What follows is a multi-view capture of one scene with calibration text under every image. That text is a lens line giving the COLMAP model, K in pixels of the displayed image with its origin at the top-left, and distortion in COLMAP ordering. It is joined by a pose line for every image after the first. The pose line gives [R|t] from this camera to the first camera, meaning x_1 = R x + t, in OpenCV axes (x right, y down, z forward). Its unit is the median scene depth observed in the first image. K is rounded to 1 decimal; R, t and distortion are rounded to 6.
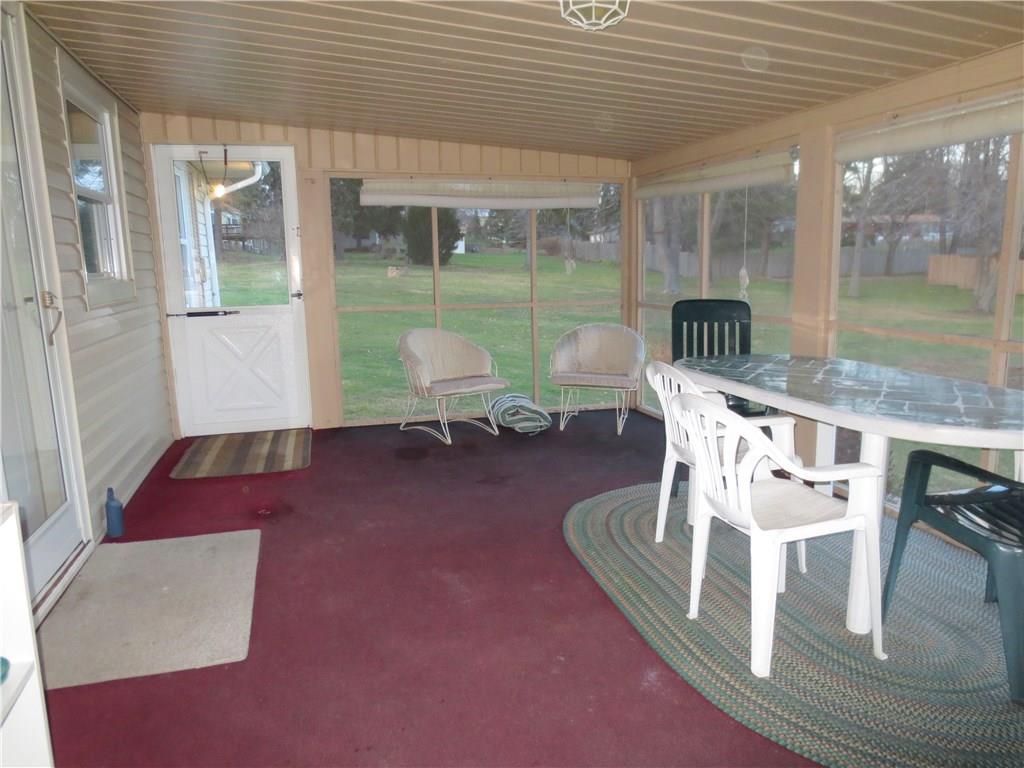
lens RADIAL K [[726.8, 0, 512.0], [0, 726.8, 384.0], [0, 0, 1]] dist [-0.020832, -0.003629]
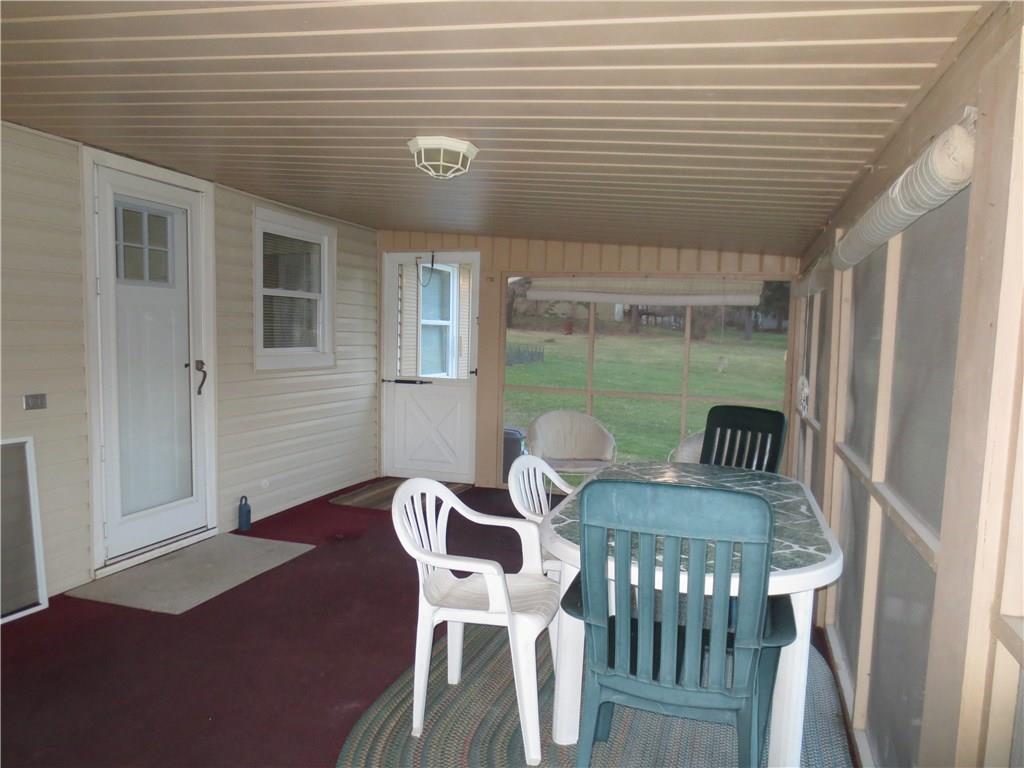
lens RADIAL K [[726.8, 0, 512.0], [0, 726.8, 384.0], [0, 0, 1]] dist [-0.020832, -0.003629]
pose [[0.842872, 0.078958, -0.532290, 0.499260], [-0.133667, 0.988894, -0.064970, -0.042244], [0.521249, 0.125911, 0.844065, 0.025139]]
